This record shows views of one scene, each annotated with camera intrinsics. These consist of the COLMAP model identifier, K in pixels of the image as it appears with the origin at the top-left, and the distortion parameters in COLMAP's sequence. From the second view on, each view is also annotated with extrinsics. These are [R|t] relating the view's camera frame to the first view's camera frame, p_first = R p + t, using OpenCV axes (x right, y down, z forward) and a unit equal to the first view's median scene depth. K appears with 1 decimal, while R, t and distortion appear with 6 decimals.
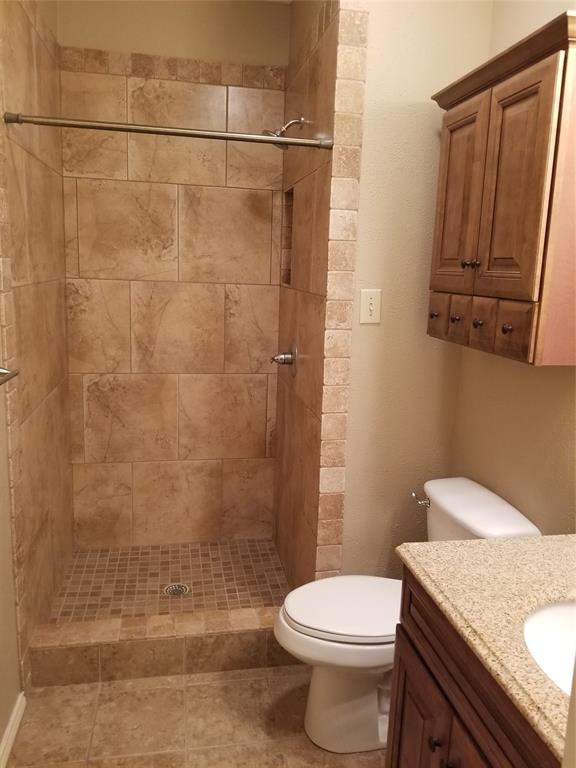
lens RADIAL K [[602.2, 0, 288.2], [0, 602.2, 370.4], [0, 0, 1]] dist [0.103916, -0.175388]
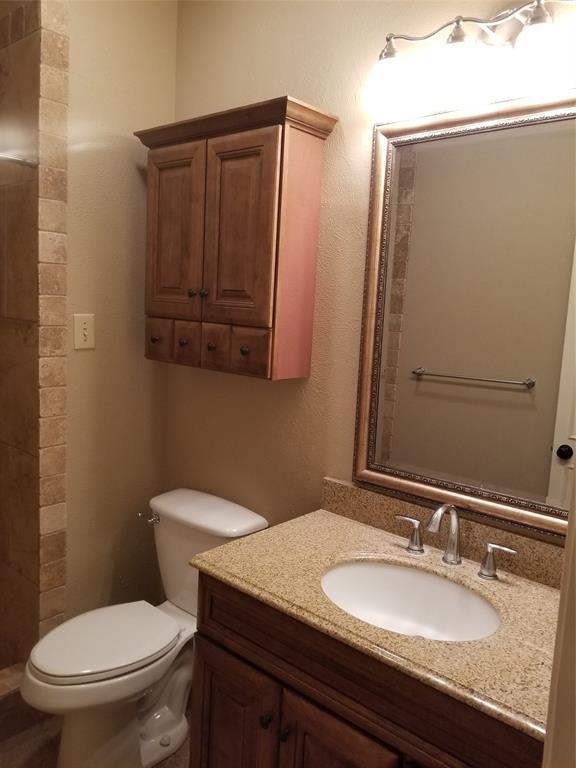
lens RADIAL K [[602.2, 0, 288.2], [0, 602.2, 370.4], [0, 0, 1]] dist [0.103916, -0.175388]
pose [[0.798664, -0.060122, 0.598766, -0.209978], [0.077478, 0.996989, -0.003237, -0.016410], [-0.596769, 0.048977, 0.800917, 0.021242]]
